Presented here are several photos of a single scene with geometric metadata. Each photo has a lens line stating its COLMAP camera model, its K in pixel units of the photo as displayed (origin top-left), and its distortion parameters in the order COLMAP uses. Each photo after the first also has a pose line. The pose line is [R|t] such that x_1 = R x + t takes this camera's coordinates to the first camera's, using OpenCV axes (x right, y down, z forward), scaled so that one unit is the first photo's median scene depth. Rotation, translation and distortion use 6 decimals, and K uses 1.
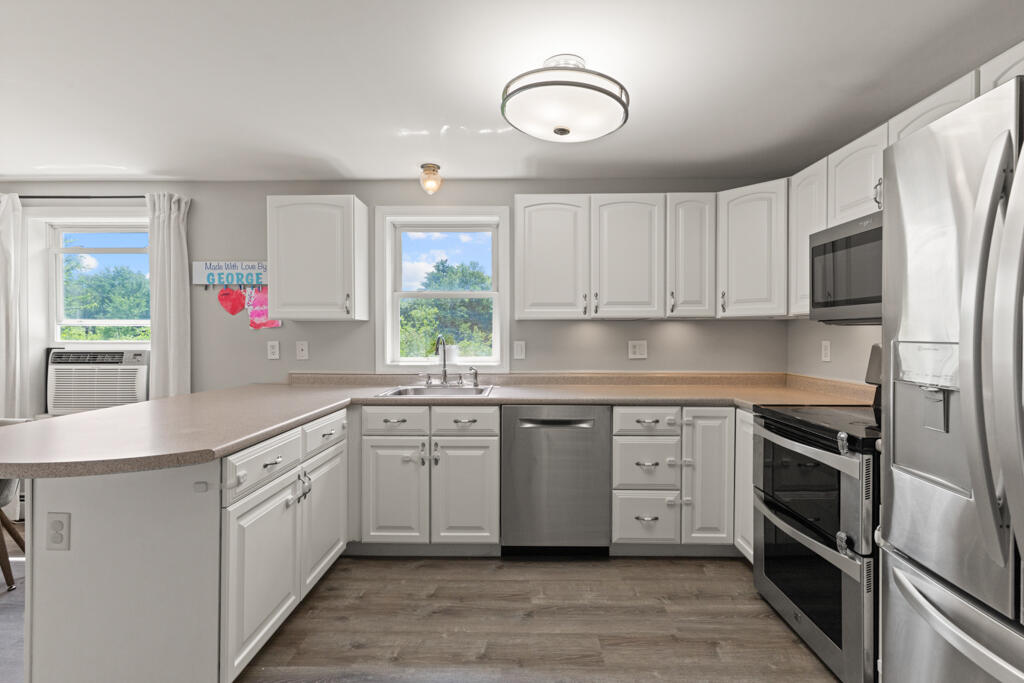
lens RADIAL K [[497.2, 0, 510.5], [0, 497.2, 335.2], [0, 0, 1]] dist [0.000367, 0.000217]
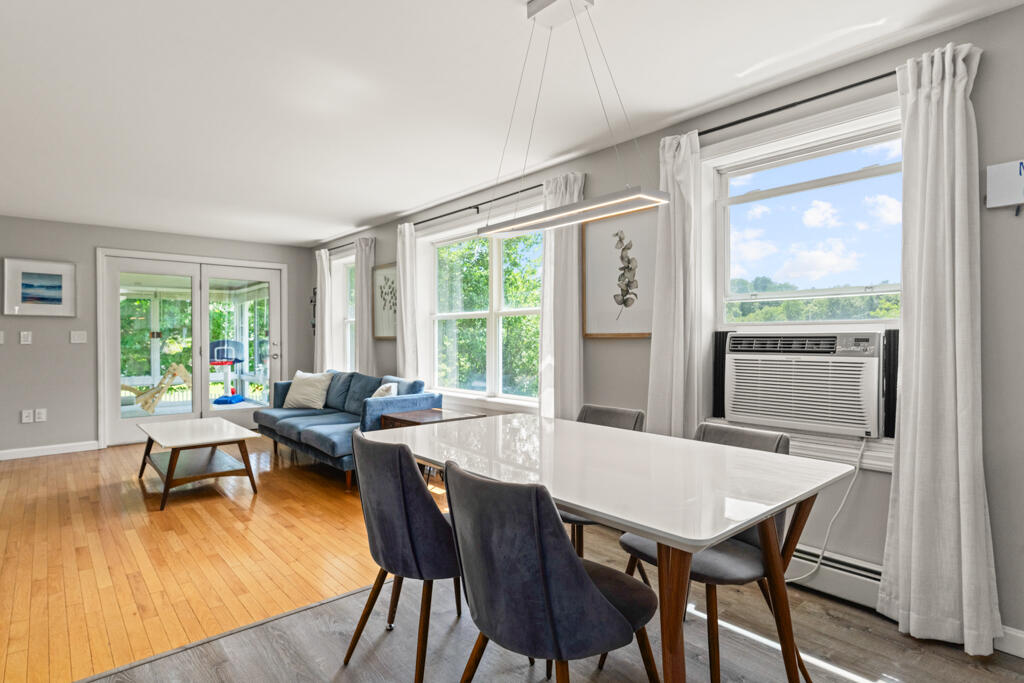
lens RADIAL K [[541.2, 0, 515.6], [0, 541.2, 342.2], [0, 0, 1]] dist [-0.009992, 0.004508]
pose [[0.663933, 0.001954, -0.747789, -0.592082], [0.002144, 0.999988, 0.004516, 0.042615], [0.747789, -0.004602, 0.663921, 0.251019]]
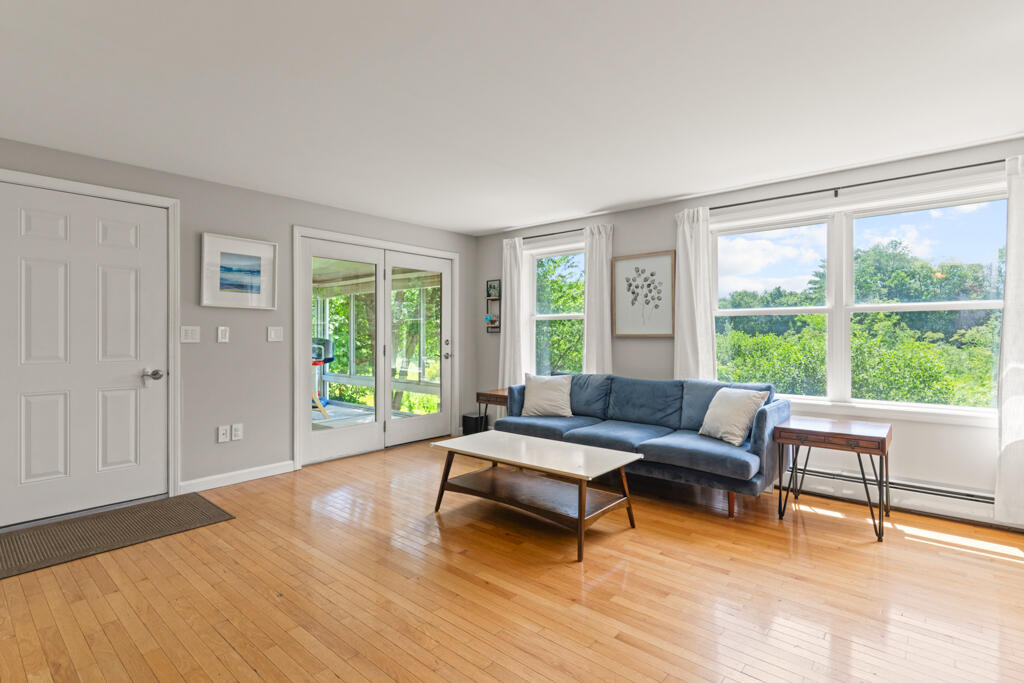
lens RADIAL K [[497.2, 0, 498.6], [0, 497.2, 336.2], [0, 0, 1]] dist [0.000367, 0.000217]
pose [[0.758133, -0.002667, -0.652095, -1.545614], [0.000459, 0.999994, -0.003557, 0.041444], [0.652100, 0.002397, 0.758129, -0.264616]]
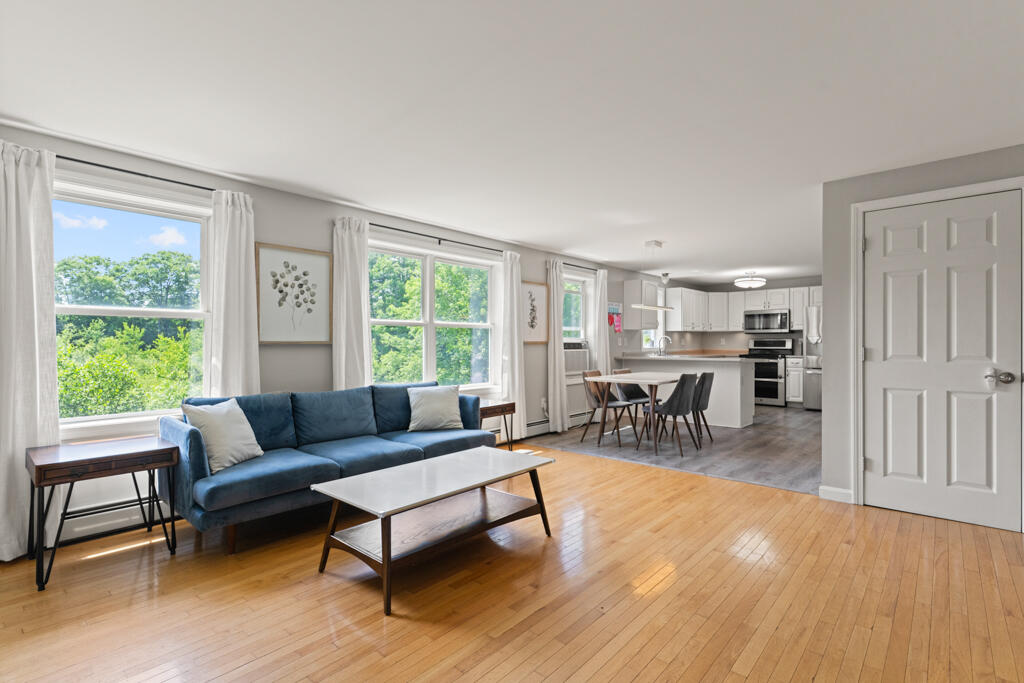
lens RADIAL K [[497.2, 0, 546.2], [0, 497.2, 323.7], [0, 0, 1]] dist [0.000367, 0.000217]
pose [[0.612037, 0.028230, 0.790325, -2.756431], [0.011177, 0.998954, -0.044338, 0.047884], [-0.790750, 0.035970, 0.611081, -0.141224]]
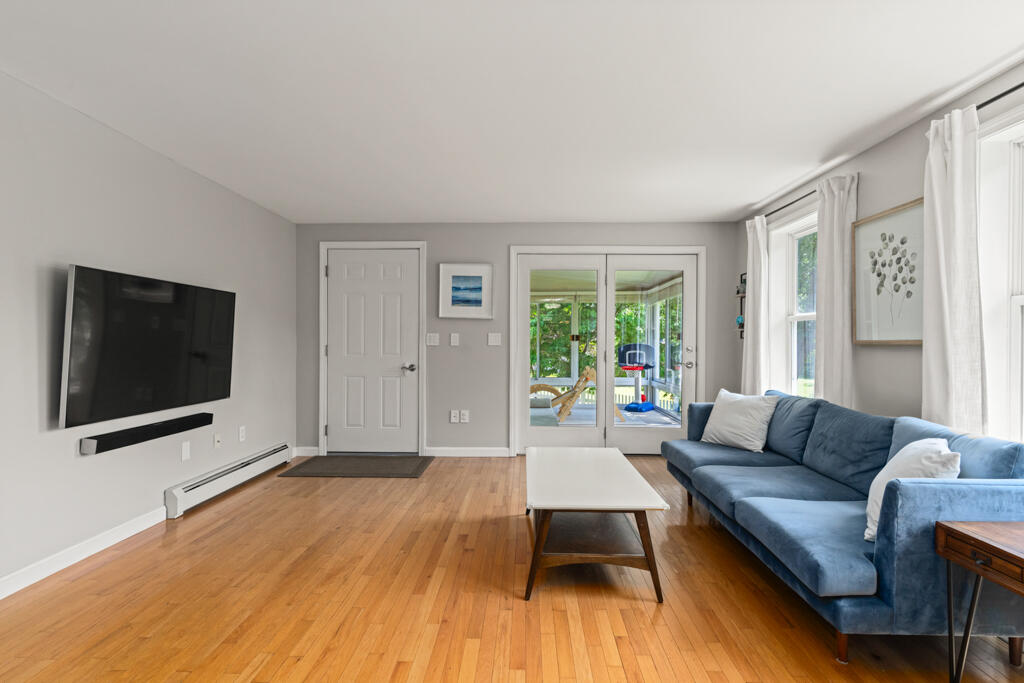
lens RADIAL K [[504.1, 0, 517.0], [0, 504.1, 343.5], [0, 0, 1]] dist [0.001246, 0.000411]
pose [[-0.013220, 0.001337, -0.999912, -1.254140], [-0.008809, 0.999960, 0.001453, 0.041315], [0.999874, 0.008828, -0.013207, 0.445061]]
